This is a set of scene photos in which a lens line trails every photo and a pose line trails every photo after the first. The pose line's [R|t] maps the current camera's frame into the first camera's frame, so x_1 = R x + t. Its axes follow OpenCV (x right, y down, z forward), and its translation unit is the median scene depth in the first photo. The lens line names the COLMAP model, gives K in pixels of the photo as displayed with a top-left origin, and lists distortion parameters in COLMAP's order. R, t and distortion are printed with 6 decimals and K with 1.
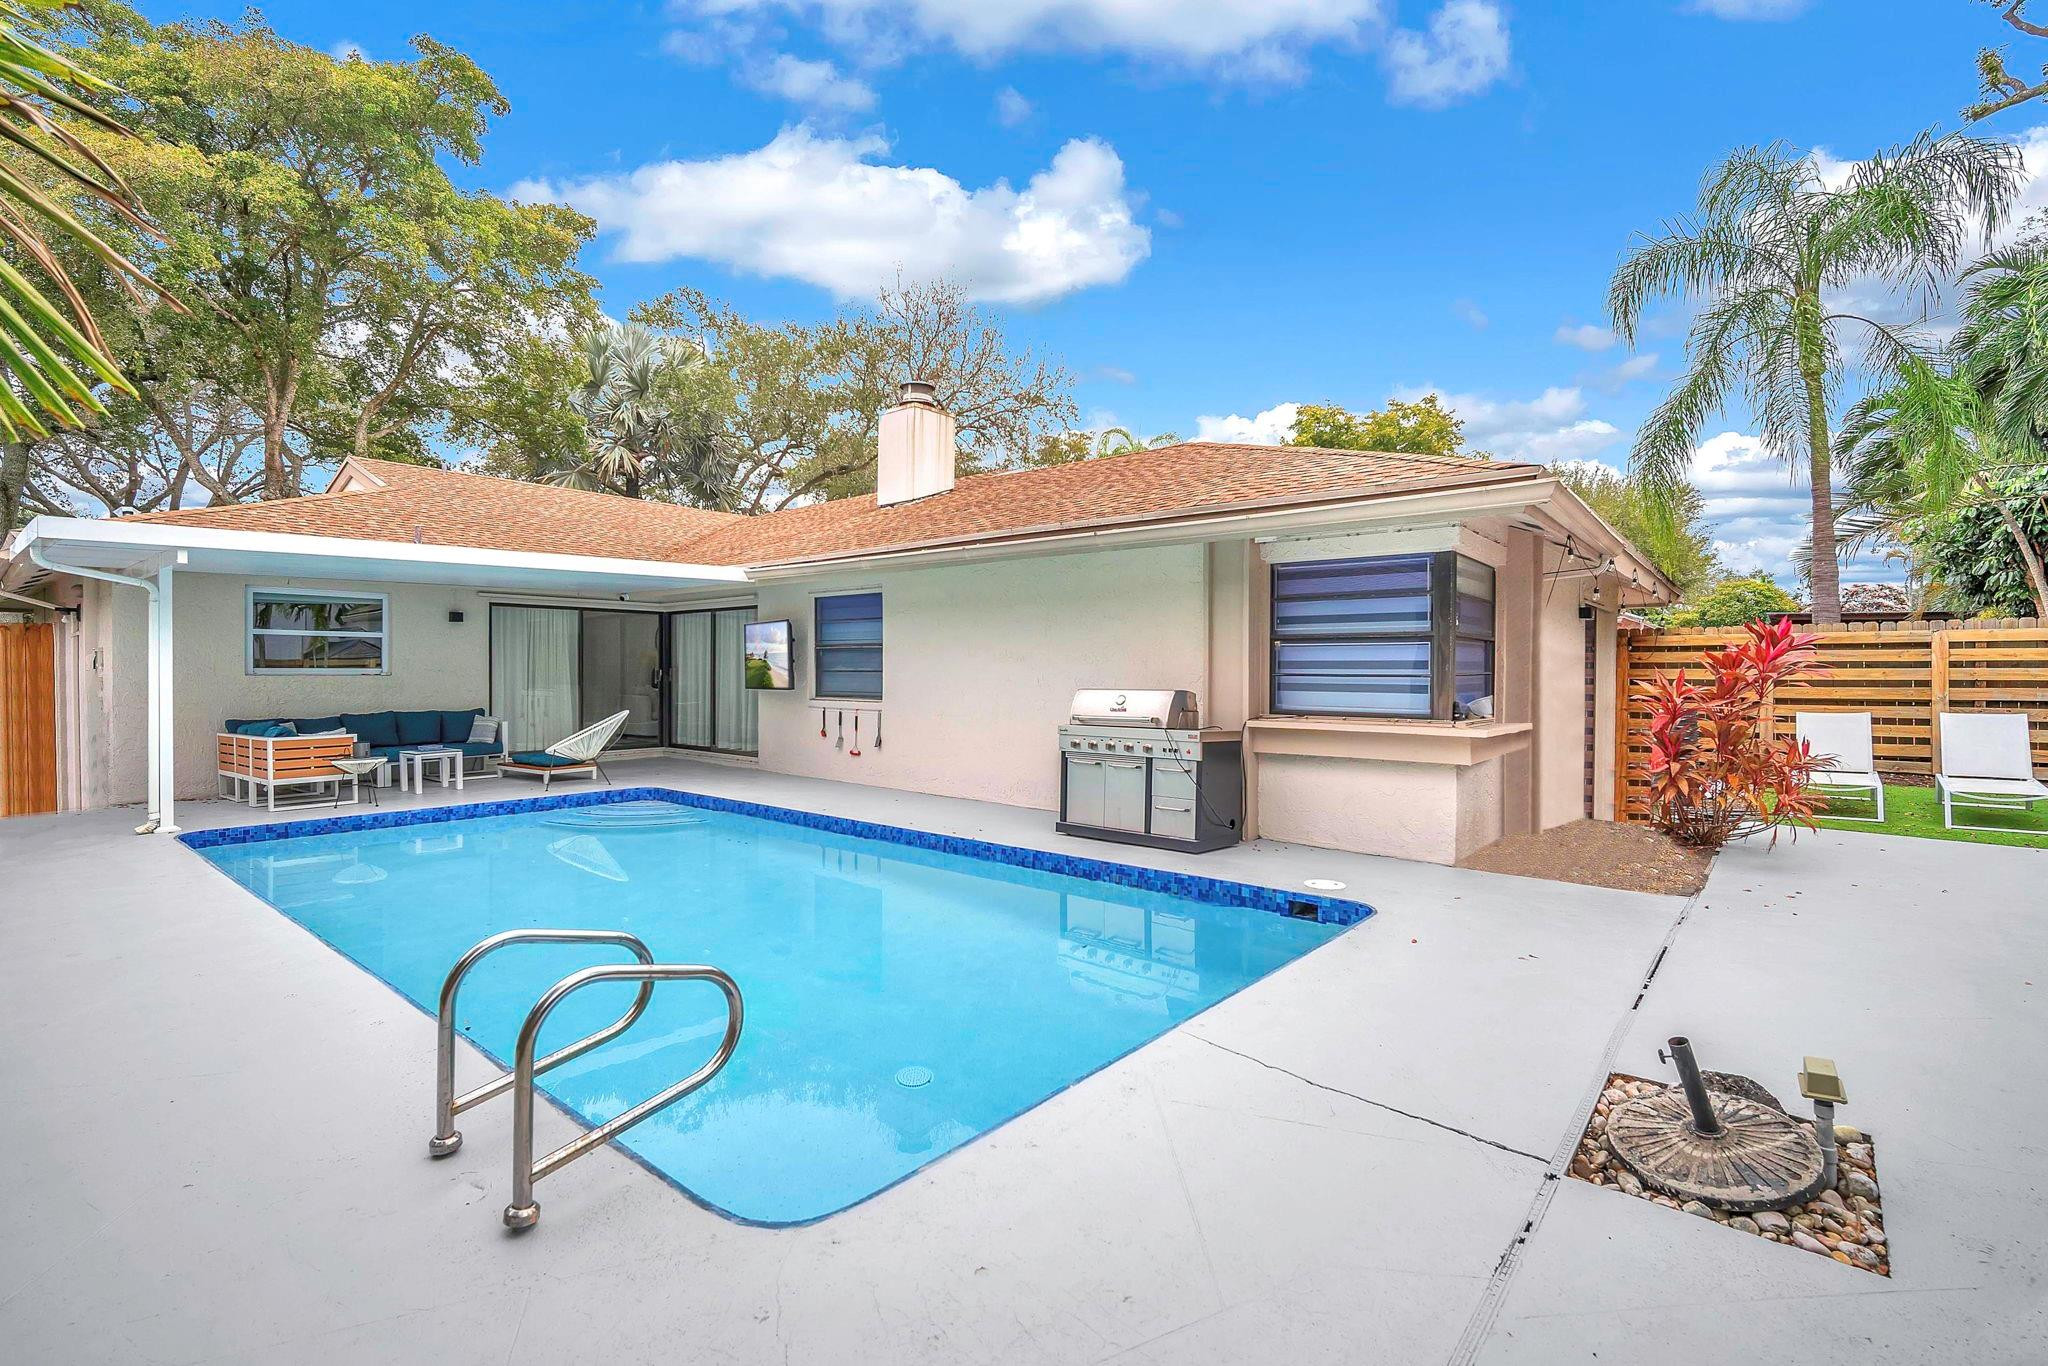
lens RADIAL K [[899.7, 0, 1035.4], [0, 899.7, 677.5], [0, 0, 1]] dist [-0.011994, 0.003060]
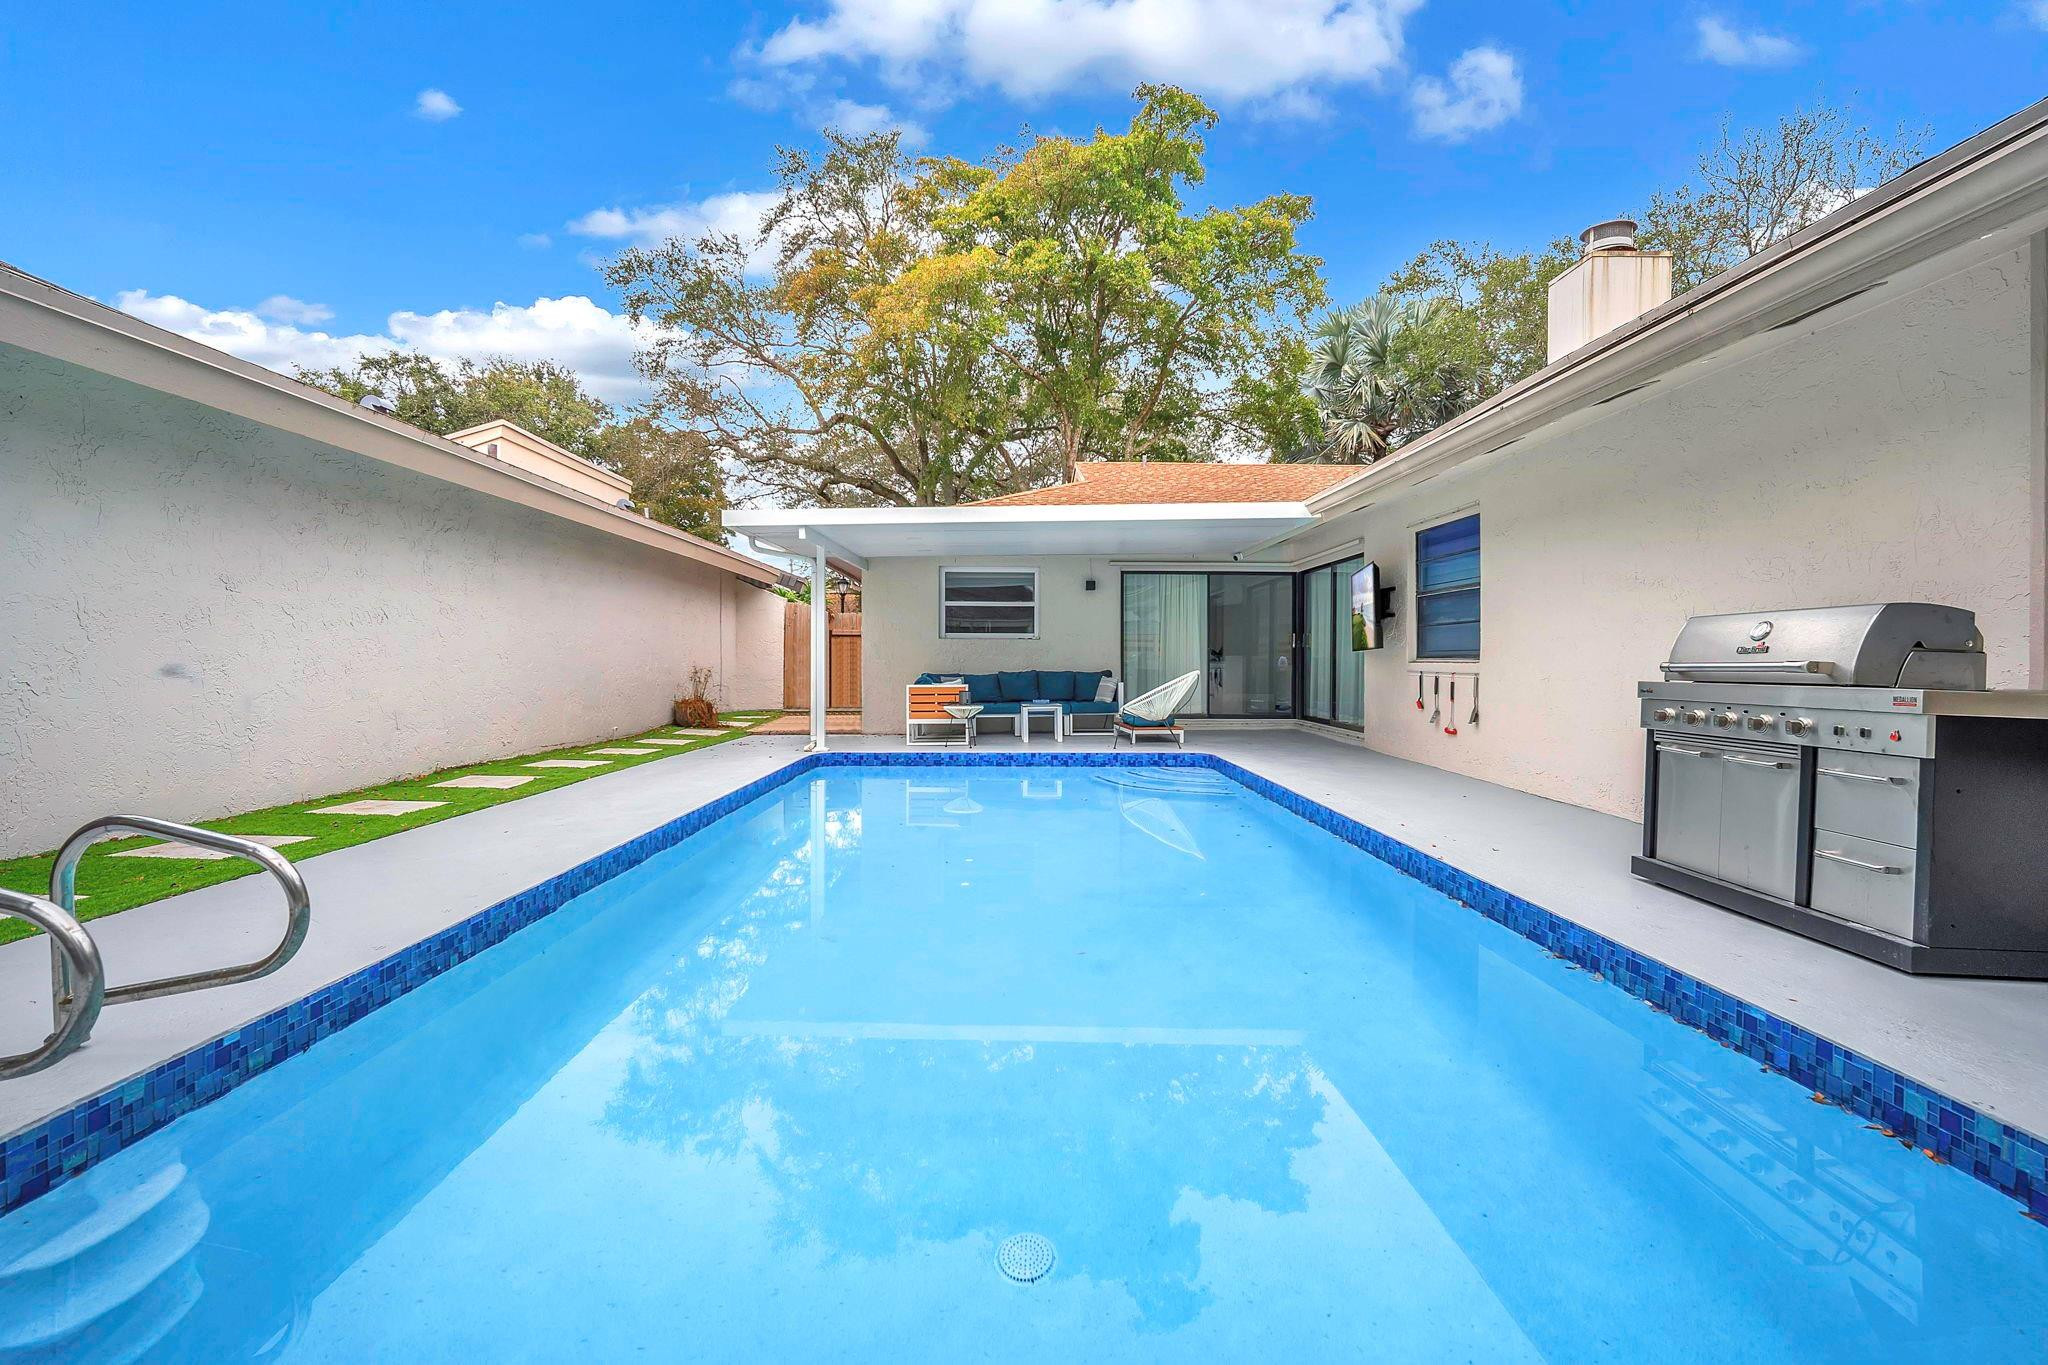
lens RADIAL K [[899.7, 0, 1034.7], [0, 899.7, 664.6], [0, 0, 1]] dist [-0.011994, 0.003060]
pose [[0.656297, 0.001720, -0.754501, 0.145463], [-0.003725, 0.999993, -0.000961, 0.032566], [0.754494, 0.003441, 0.656298, 0.261399]]
